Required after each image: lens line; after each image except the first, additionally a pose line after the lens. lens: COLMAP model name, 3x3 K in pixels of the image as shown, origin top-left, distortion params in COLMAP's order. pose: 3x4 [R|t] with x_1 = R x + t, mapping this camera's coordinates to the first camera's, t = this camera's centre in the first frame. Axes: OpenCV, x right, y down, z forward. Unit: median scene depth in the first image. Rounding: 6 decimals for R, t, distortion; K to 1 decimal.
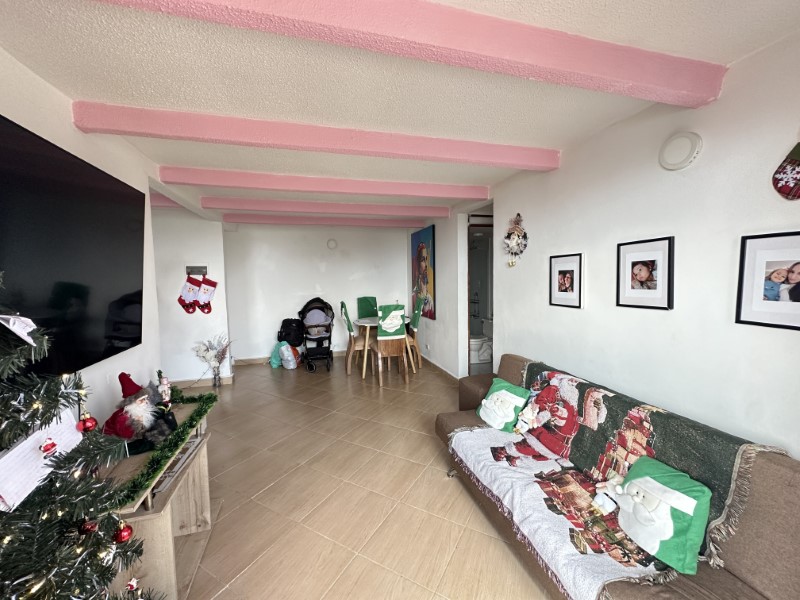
lens RADIAL K [[318.2, 0, 399.2], [0, 318.2, 299.9], [0, 0, 1]] dist [-0.001774, 0.000498]
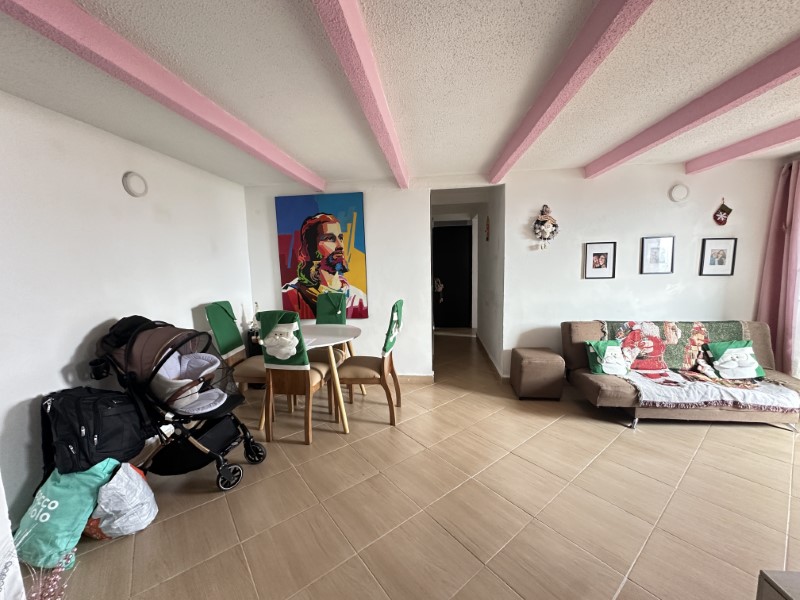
lens RADIAL K [[318.2, 0, 403.1], [0, 318.2, 300.5], [0, 0, 1]] dist [-0.001774, 0.000498]
pose [[0.373665, -0.103249, 0.921799, -1.303068], [0.084131, 0.993462, 0.077172, -0.075060], [-0.923741, 0.048715, 0.379908, 1.458514]]
